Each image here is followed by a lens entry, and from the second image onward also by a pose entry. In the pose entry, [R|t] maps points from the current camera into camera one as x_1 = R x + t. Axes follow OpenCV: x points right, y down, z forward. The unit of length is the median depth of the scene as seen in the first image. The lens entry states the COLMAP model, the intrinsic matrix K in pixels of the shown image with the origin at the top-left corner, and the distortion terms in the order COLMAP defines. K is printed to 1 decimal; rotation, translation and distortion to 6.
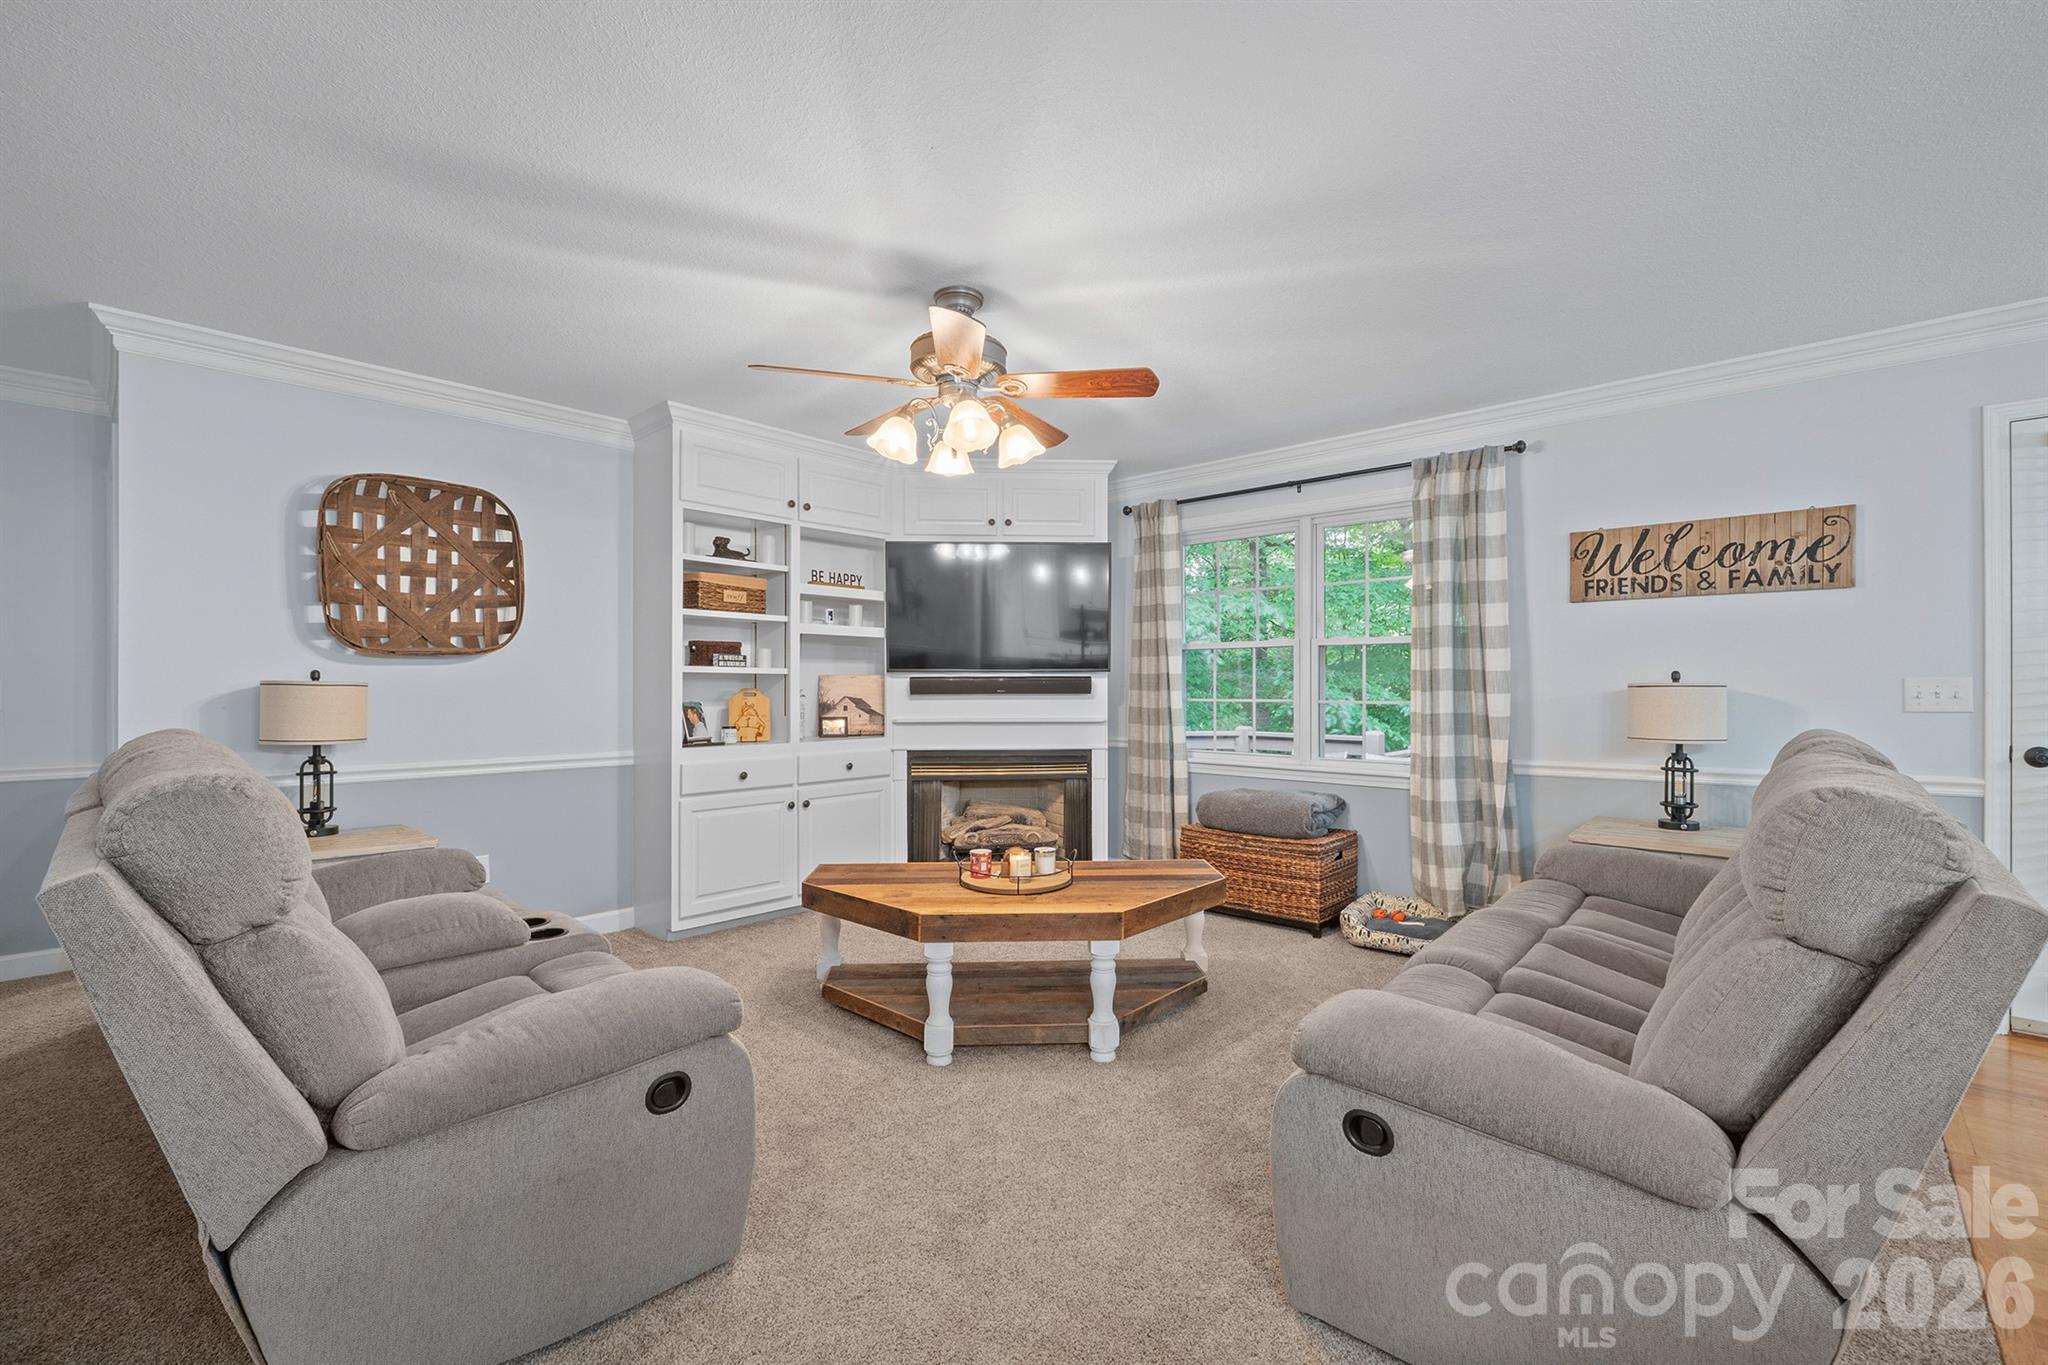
lens RADIAL K [[862.8, 0, 1030.4], [0, 862.8, 686.9], [0, 0, 1]] dist [-0.000558, -0.000287]
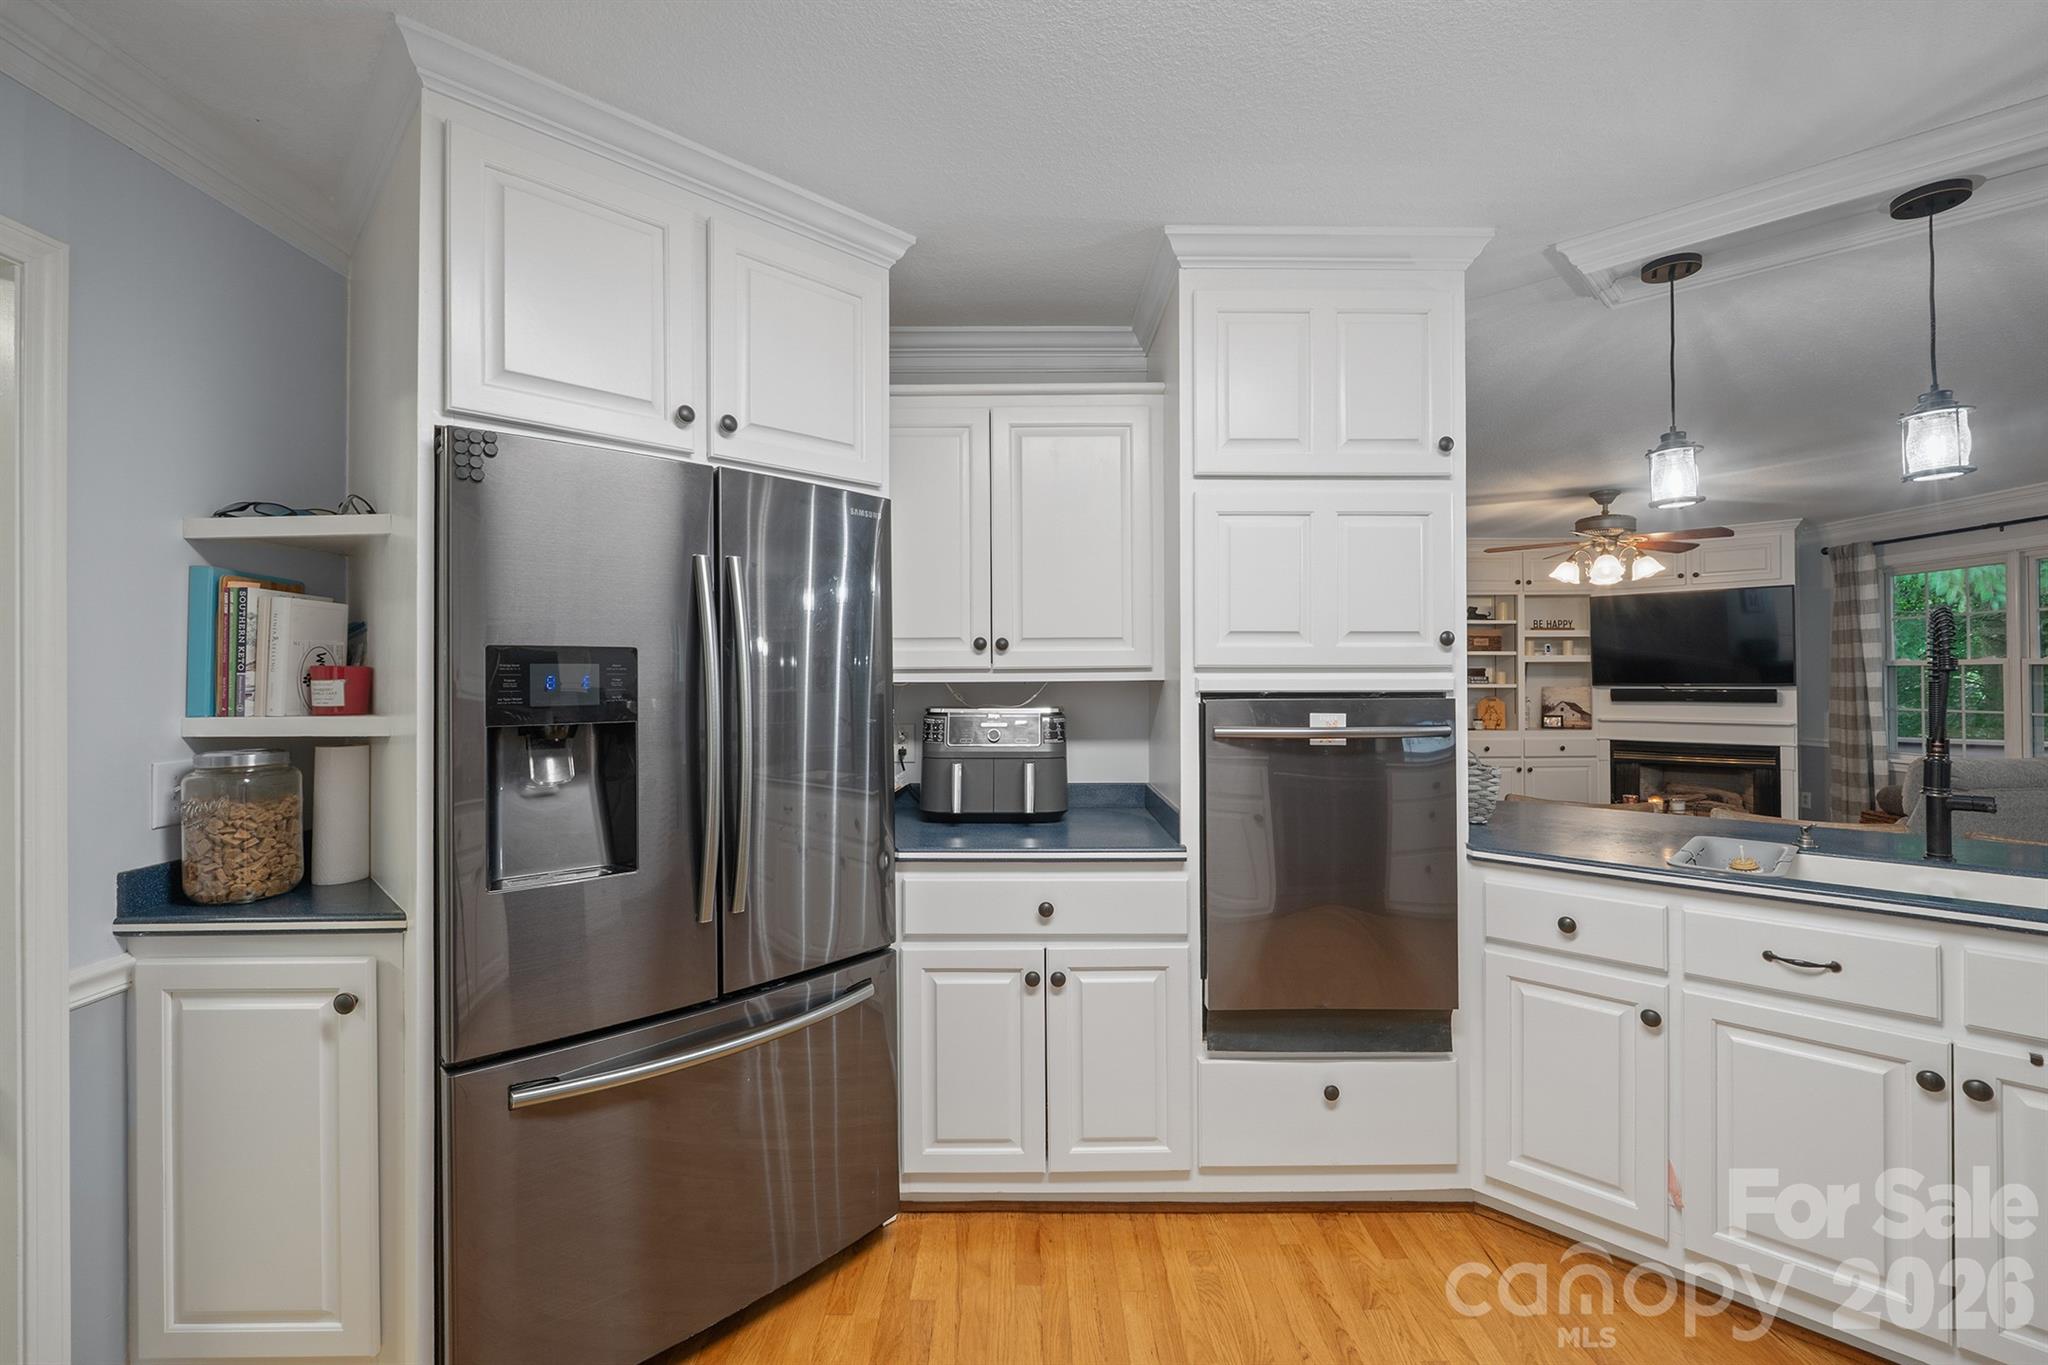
lens RADIAL K [[870.4, 0, 1030.8], [0, 870.4, 672.8], [0, 0, 1]] dist [-0.002600, -0.000306]
pose [[0.683737, -0.007381, -0.729691, 0.290132], [0.002846, 0.999968, -0.007449, -0.034473], [0.729723, 0.003016, 0.683736, -0.788843]]
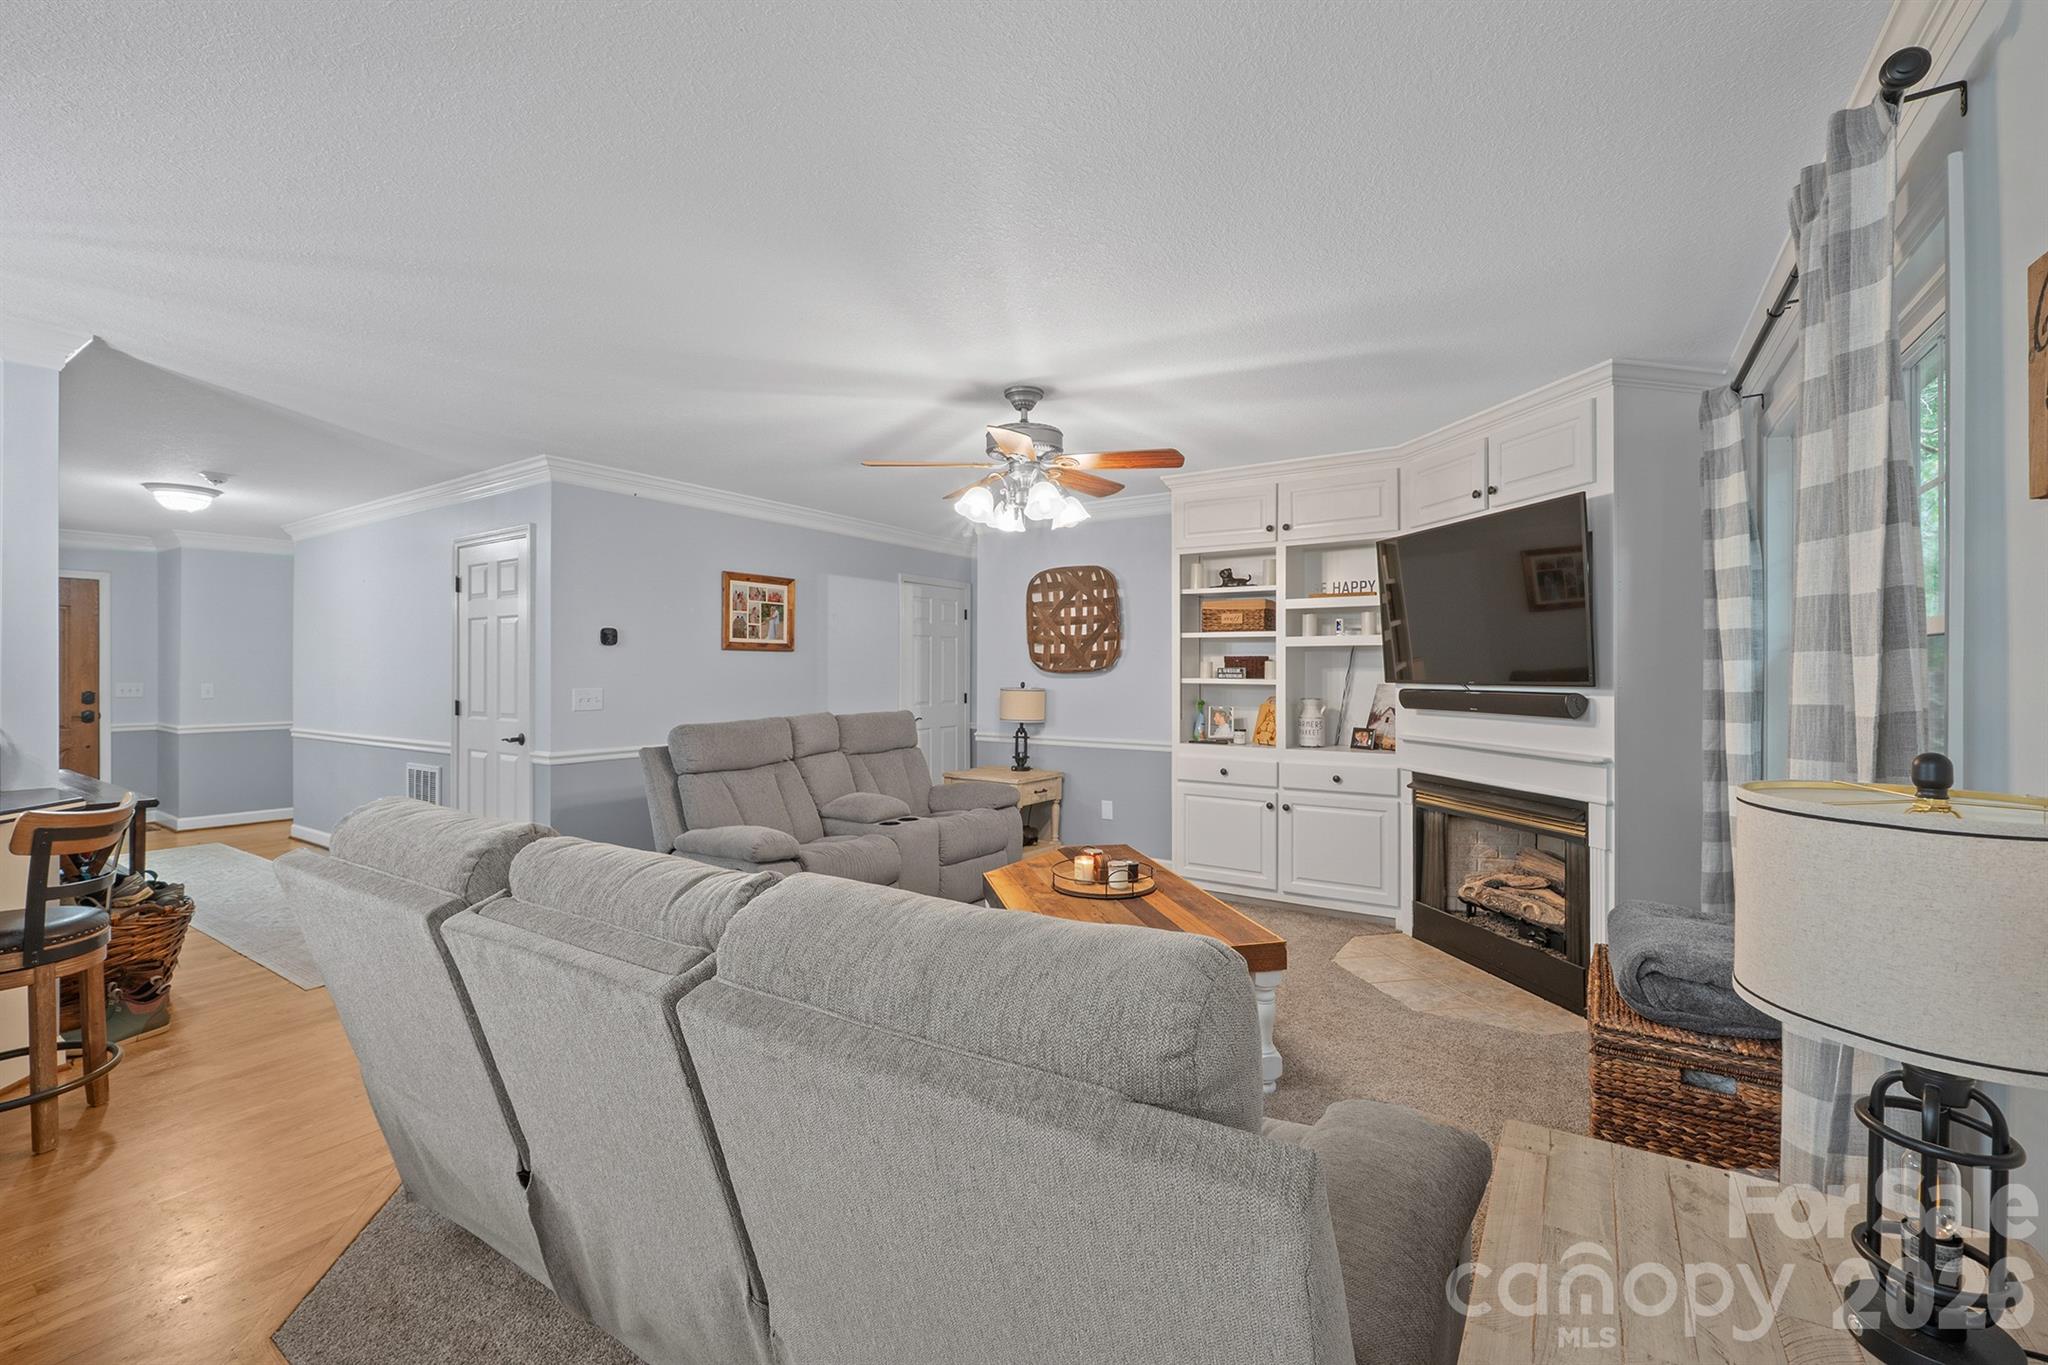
lens RADIAL K [[872.8, 0, 1018.9], [0, 872.8, 686.3], [0, 0, 1]] dist [-0.002283, -0.000246]
pose [[0.150012, 0.016542, -0.988546, 0.776594], [-0.004687, 0.999861, 0.016020, -0.030036], [0.988673, 0.002230, 0.150069, 0.533532]]
